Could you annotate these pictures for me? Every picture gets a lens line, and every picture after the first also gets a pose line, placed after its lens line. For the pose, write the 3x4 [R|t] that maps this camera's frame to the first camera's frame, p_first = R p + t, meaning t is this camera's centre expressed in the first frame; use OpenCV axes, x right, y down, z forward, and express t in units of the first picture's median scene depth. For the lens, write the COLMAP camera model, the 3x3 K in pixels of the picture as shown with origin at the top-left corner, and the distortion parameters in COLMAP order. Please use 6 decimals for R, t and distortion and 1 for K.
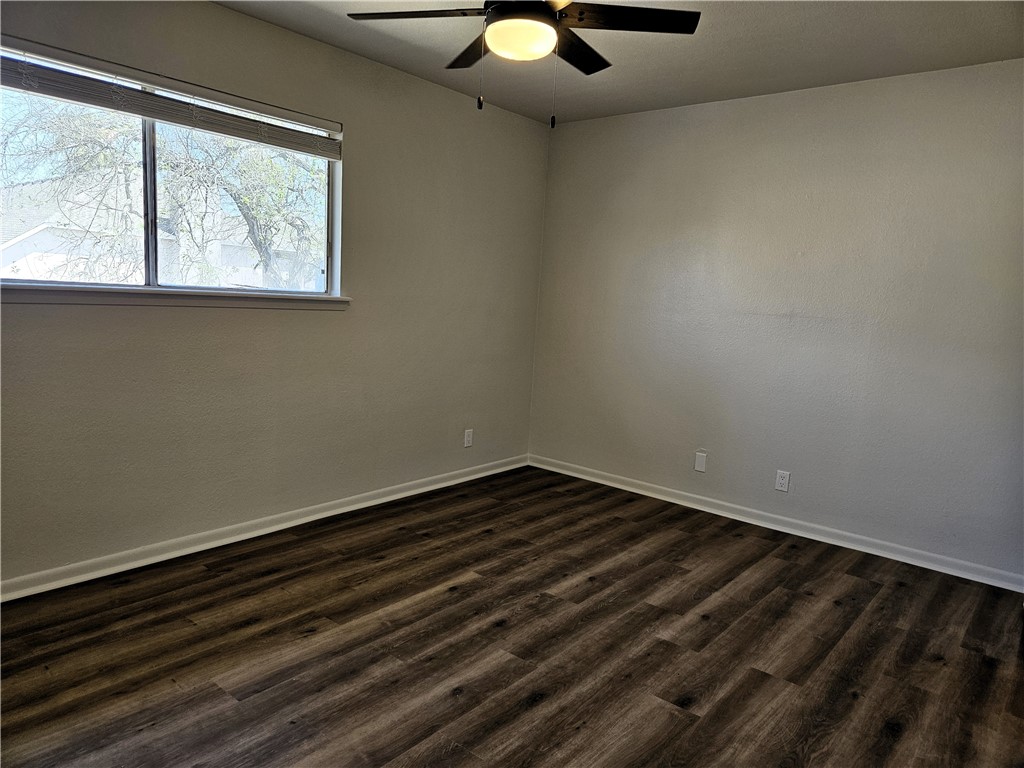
lens RADIAL K [[688.0, 0, 516.9], [0, 688.0, 384.4], [0, 0, 1]] dist [0.068002, -0.055563]
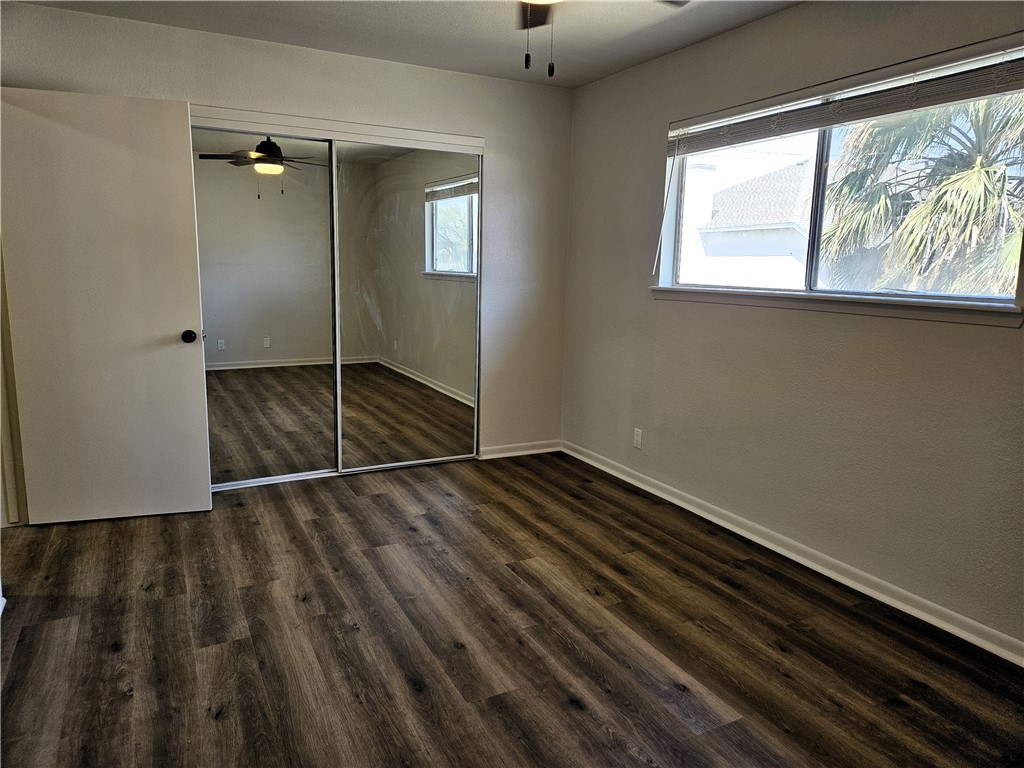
lens RADIAL K [[688.0, 0, 518.0], [0, 688.0, 381.6], [0, 0, 1]] dist [0.068002, -0.055563]
pose [[-0.390947, 0.096616, -0.915328, 0.699846], [-0.158492, 0.972554, 0.170350, -0.135339], [0.906665, 0.211670, -0.364904, 1.168884]]
